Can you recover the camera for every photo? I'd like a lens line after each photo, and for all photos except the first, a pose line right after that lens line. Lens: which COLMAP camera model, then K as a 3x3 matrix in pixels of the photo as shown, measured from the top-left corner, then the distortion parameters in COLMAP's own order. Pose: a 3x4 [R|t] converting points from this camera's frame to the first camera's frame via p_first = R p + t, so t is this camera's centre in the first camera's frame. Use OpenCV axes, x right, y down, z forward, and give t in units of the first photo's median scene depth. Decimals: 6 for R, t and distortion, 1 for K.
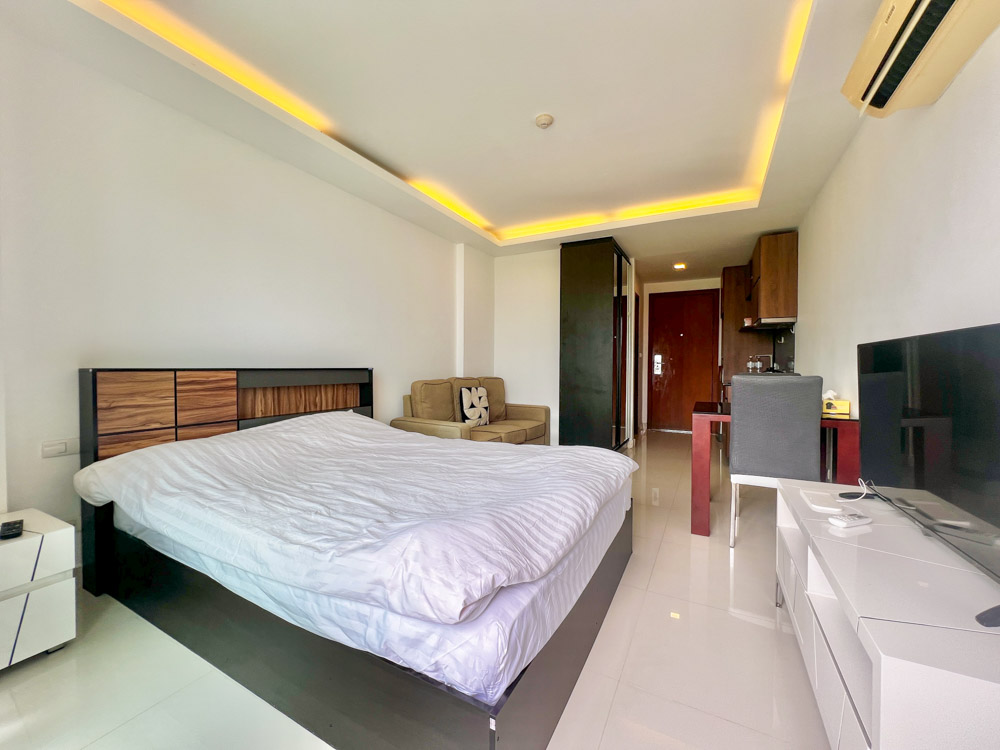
lens RADIAL K [[405.0, 0, 500.6], [0, 405.0, 380.3], [0, 0, 1]] dist [-0.021003, 0.003151]
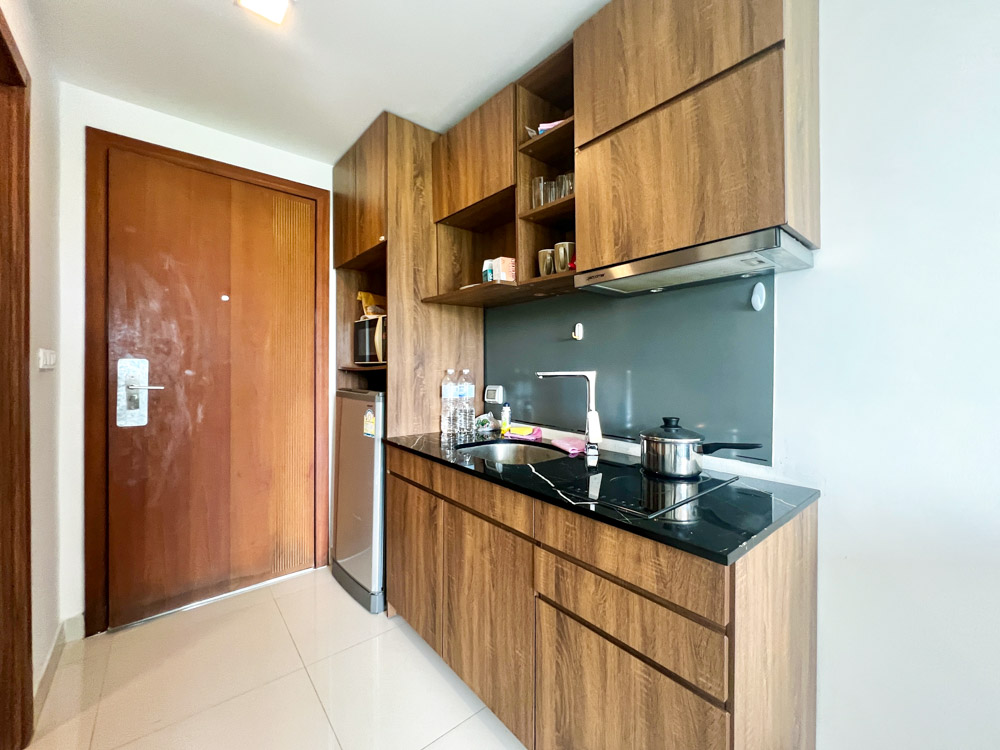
lens RADIAL K [[405.0, 0, 516.8], [0, 405.0, 370.0], [0, 0, 1]] dist [-0.021003, 0.003151]
pose [[0.374084, -0.010337, 0.927337, 0.311133], [0.031589, 0.999500, -0.001602, -0.062435], [-0.926857, 0.029892, 0.374224, 0.869959]]
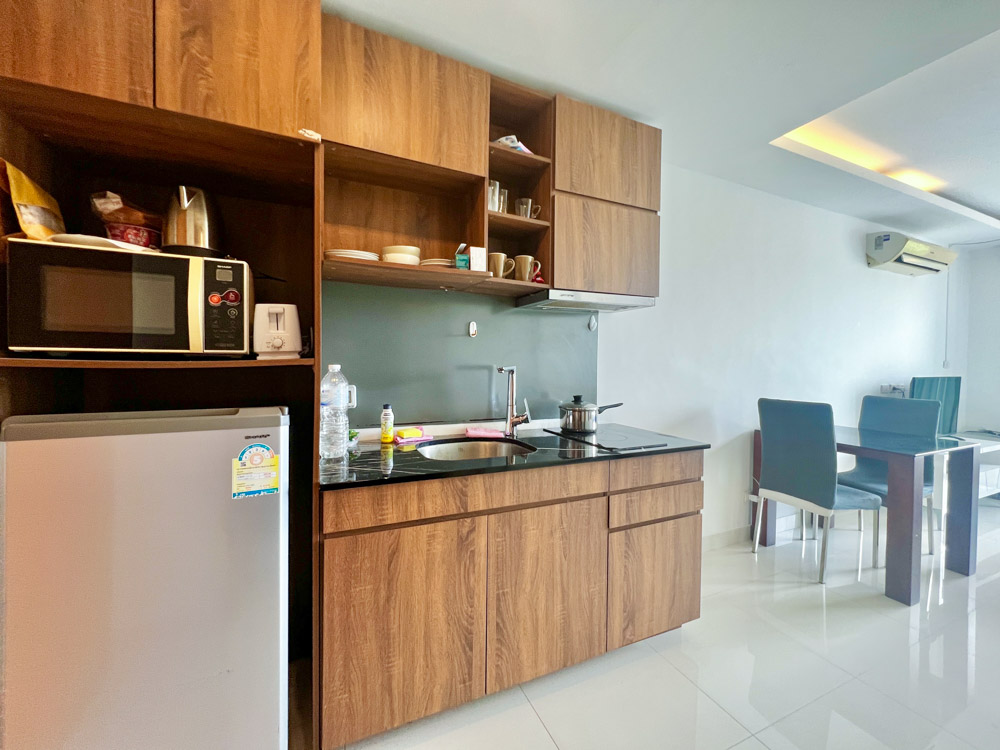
lens RADIAL K [[405.0, 0, 492.8], [0, 405.0, 365.7], [0, 0, 1]] dist [-0.021003, 0.003151]
pose [[-0.780417, -0.023679, 0.624811, 0.400738], [0.005230, 0.999000, 0.044393, -0.076003], [-0.625237, 0.037913, -0.779513, 1.222888]]
